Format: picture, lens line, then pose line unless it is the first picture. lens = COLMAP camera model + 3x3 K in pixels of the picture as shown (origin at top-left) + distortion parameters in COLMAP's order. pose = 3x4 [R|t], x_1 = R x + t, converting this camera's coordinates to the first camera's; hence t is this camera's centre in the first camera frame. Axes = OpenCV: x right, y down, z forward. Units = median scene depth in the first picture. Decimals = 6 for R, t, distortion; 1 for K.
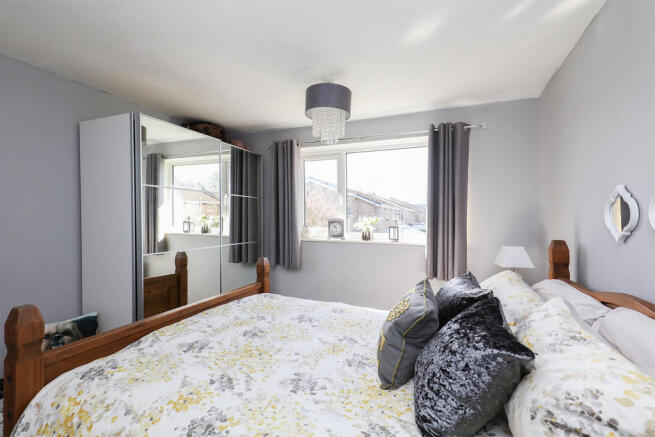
lens RADIAL K [[305.4, 0, 327.0], [0, 305.4, 229.6], [0, 0, 1]] dist [-0.000816, -0.000249]
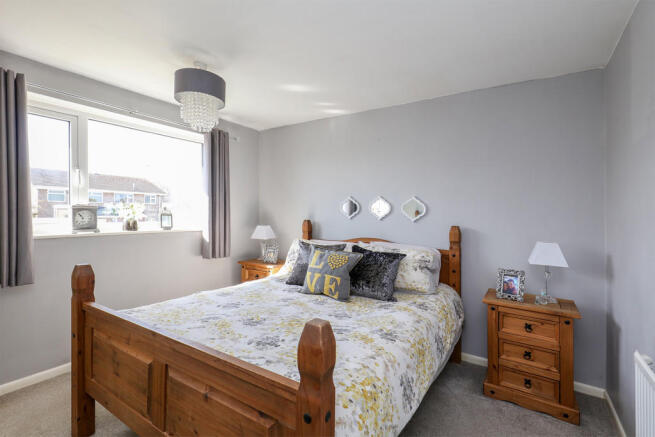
lens RADIAL K [[309.9, 0, 327.5], [0, 309.9, 210.4], [0, 0, 1]] dist [-0.000010, -0.000058]
pose [[0.179593, -0.005017, 0.983728, -0.669408], [0.015222, 0.999881, 0.002321, -0.016866], [-0.983623, 0.014557, 0.179648, 0.312791]]
